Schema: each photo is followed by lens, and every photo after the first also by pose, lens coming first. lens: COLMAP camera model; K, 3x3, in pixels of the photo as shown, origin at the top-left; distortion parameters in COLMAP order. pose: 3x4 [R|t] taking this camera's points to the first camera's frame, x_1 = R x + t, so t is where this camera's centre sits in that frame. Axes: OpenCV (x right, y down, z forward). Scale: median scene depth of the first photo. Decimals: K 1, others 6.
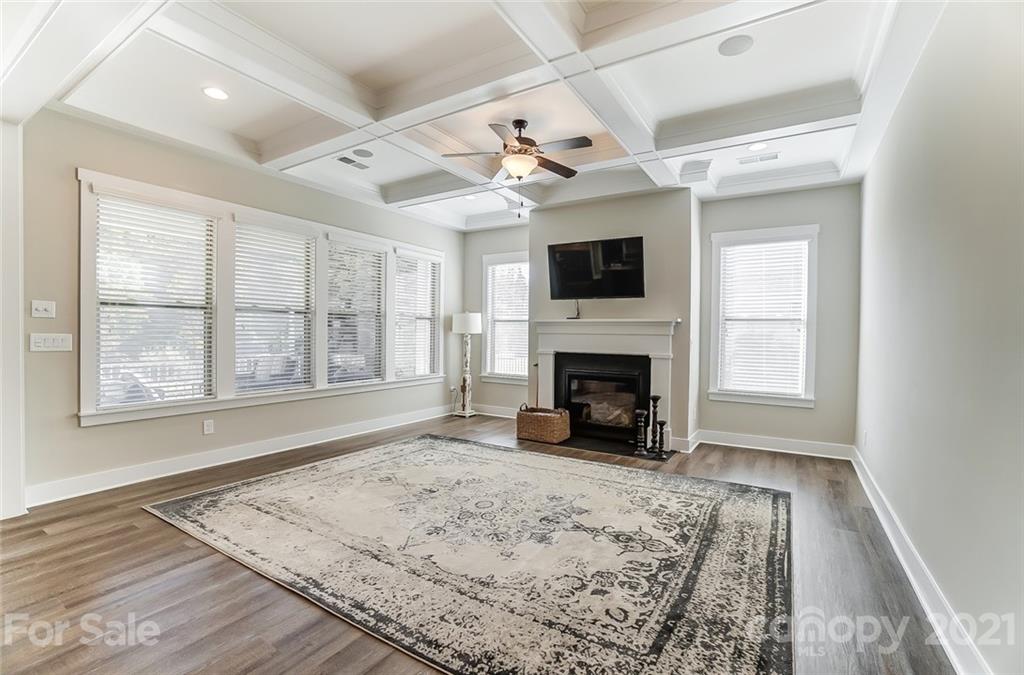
lens RADIAL K [[452.7, 0, 514.6], [0, 452.7, 339.6], [0, 0, 1]] dist [-0.069054, 0.027774]
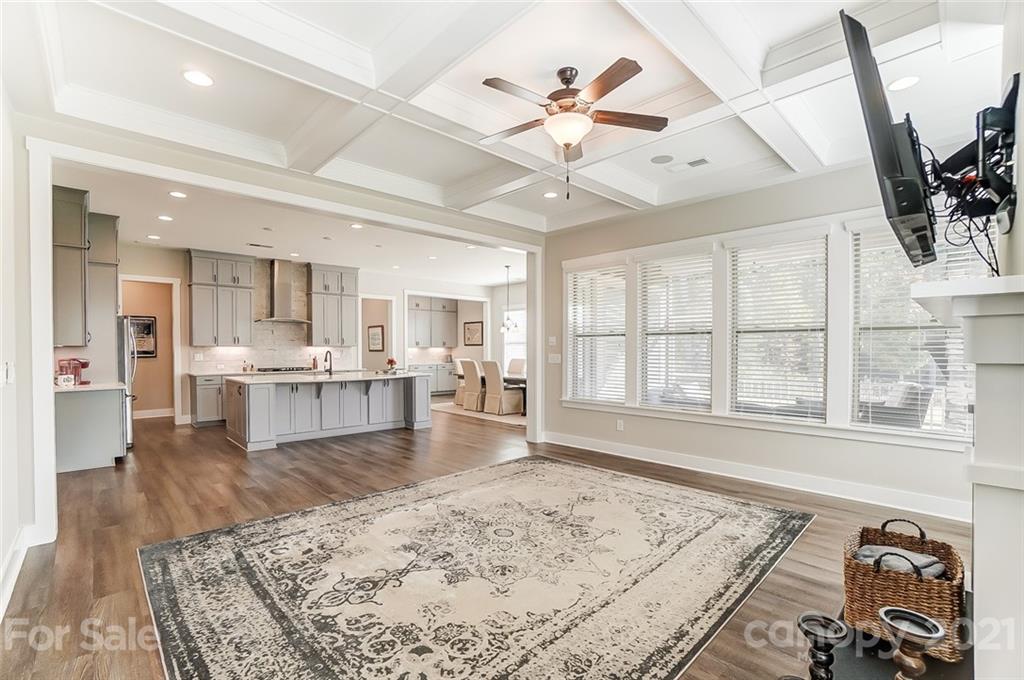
lens RADIAL K [[460.1, 0, 512.4], [0, 460.1, 351.4], [0, 0, 1]] dist [-0.069958, 0.027681]
pose [[-0.252379, -0.006071, -0.967610, 0.848793], [-0.017533, 0.999845, -0.001700, -0.018117], [0.967470, 0.016536, -0.252446, 1.223239]]
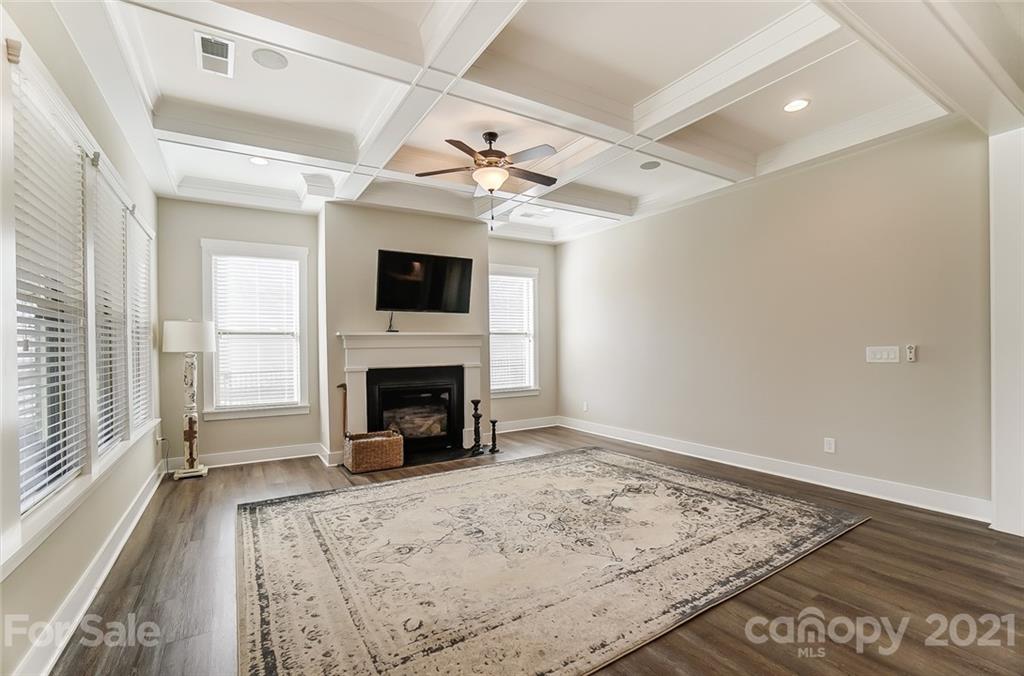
lens RADIAL K [[452.7, 0, 514.6], [0, 452.7, 340.1], [0, 0, 1]] dist [-0.069054, 0.027774]
pose [[0.445023, -0.007737, 0.895486, -0.960402], [0.032274, 0.999452, -0.007404, -0.021545], [-0.894937, 0.032195, 0.445029, 0.568300]]
